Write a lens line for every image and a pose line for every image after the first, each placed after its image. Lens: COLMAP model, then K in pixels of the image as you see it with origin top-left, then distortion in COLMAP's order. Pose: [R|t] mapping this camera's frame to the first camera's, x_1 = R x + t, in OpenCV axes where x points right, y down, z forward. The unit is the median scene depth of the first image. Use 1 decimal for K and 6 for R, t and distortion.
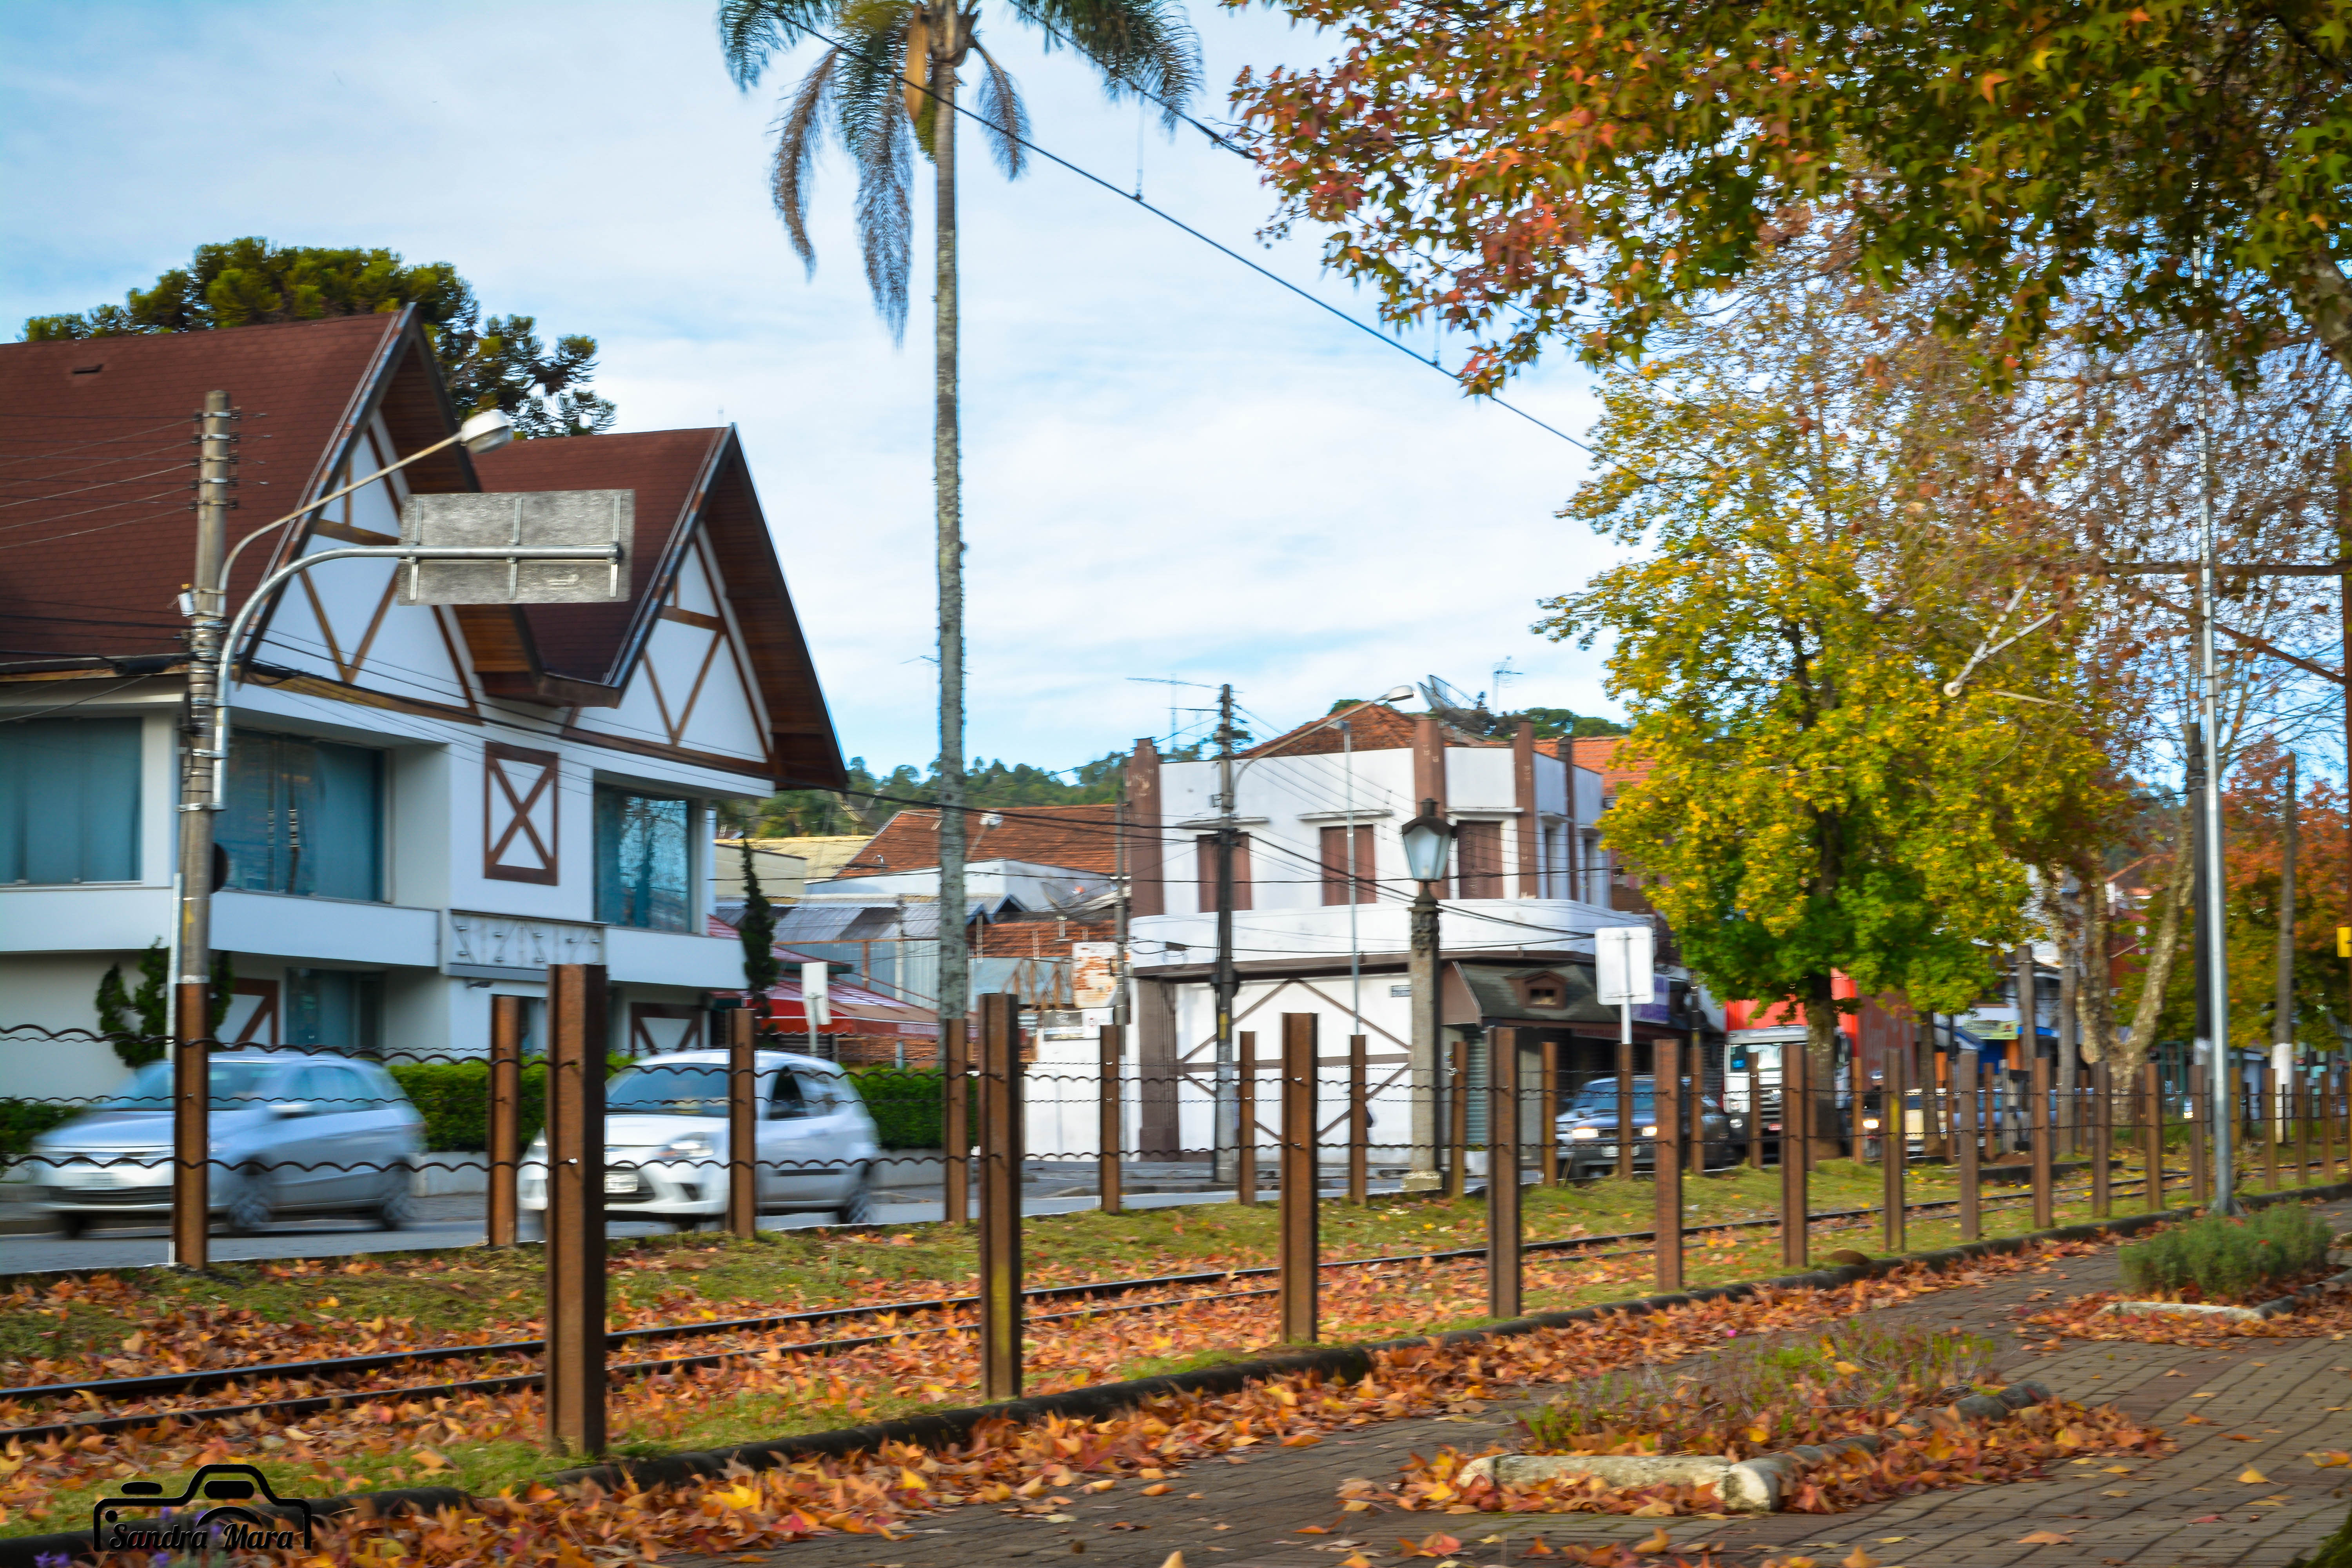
lens RADIAL K [[5229.5, 0, 1176.0], [0, 5229.5, 784.0], [0, 0, 1]] dist [-0.123242, 0.279848]
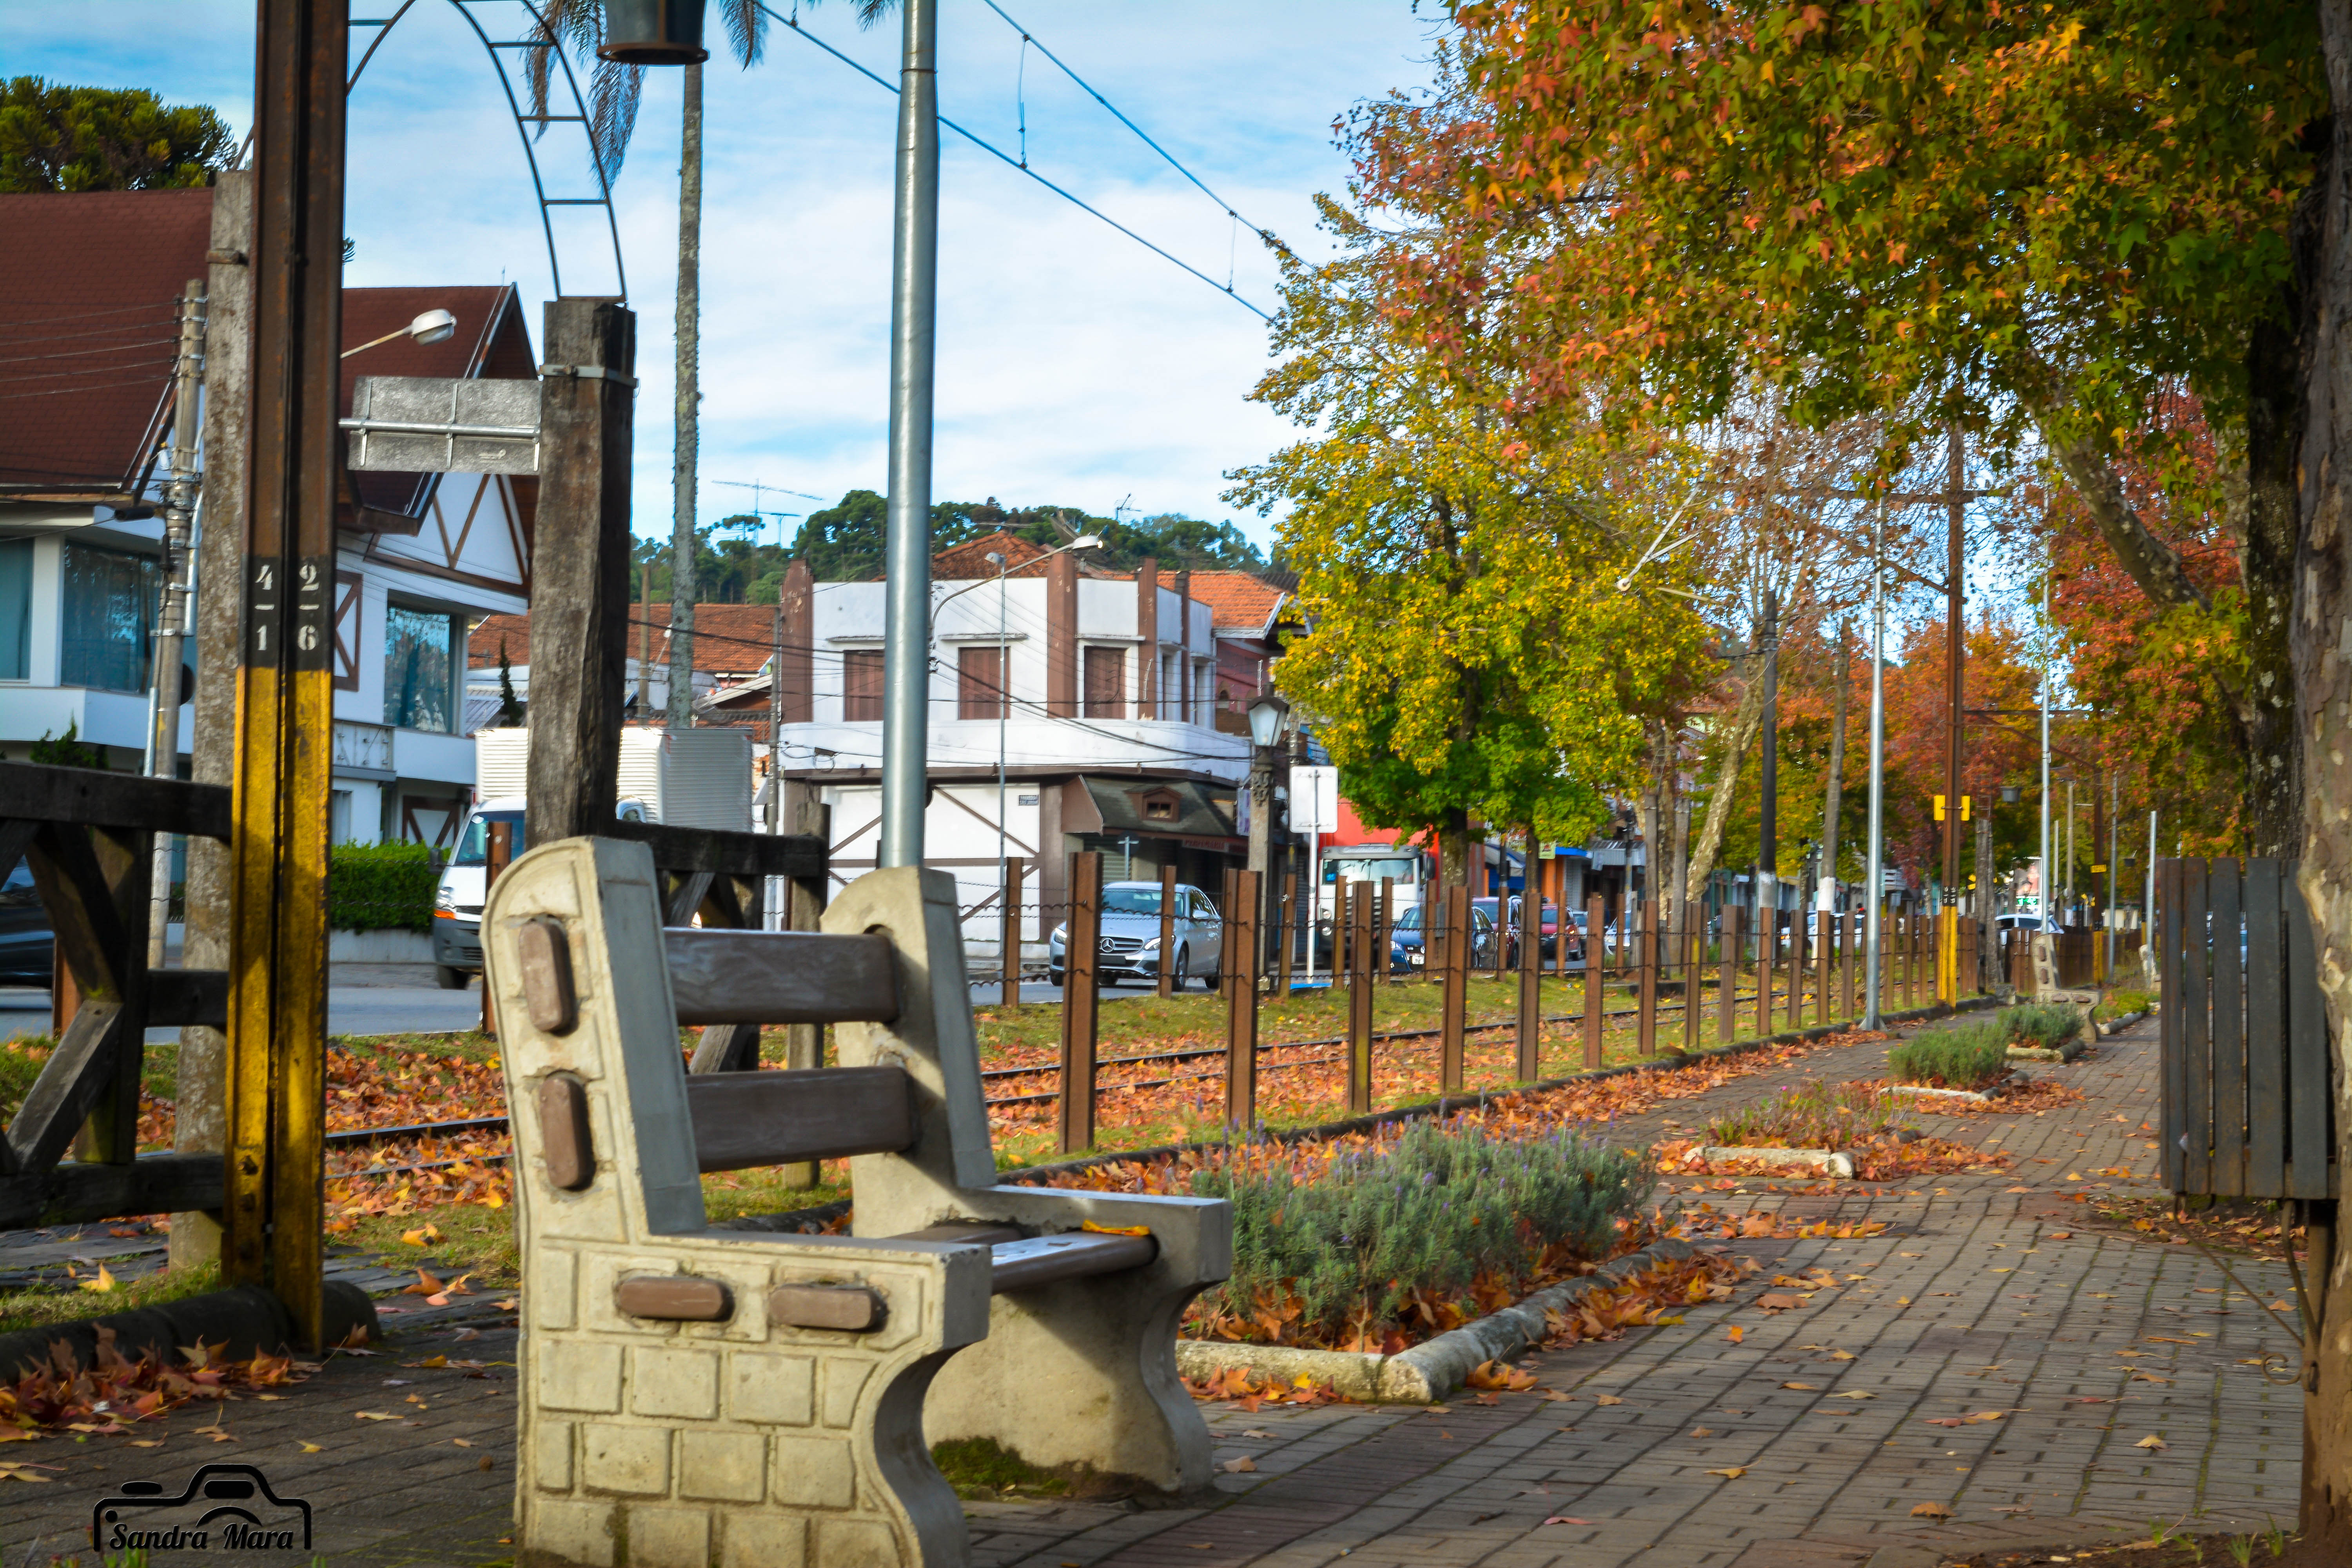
lens RADIAL K [[5229.5, 0, 1176.0], [0, 5229.5, 784.0], [0, 0, 1]] dist [-0.123242, 0.279848]
pose [[0.994526, 0.035487, 0.098274, -0.051073], [-0.039431, 0.998481, 0.038488, -0.010621], [-0.096759, -0.042152, 0.994415, -0.135632]]
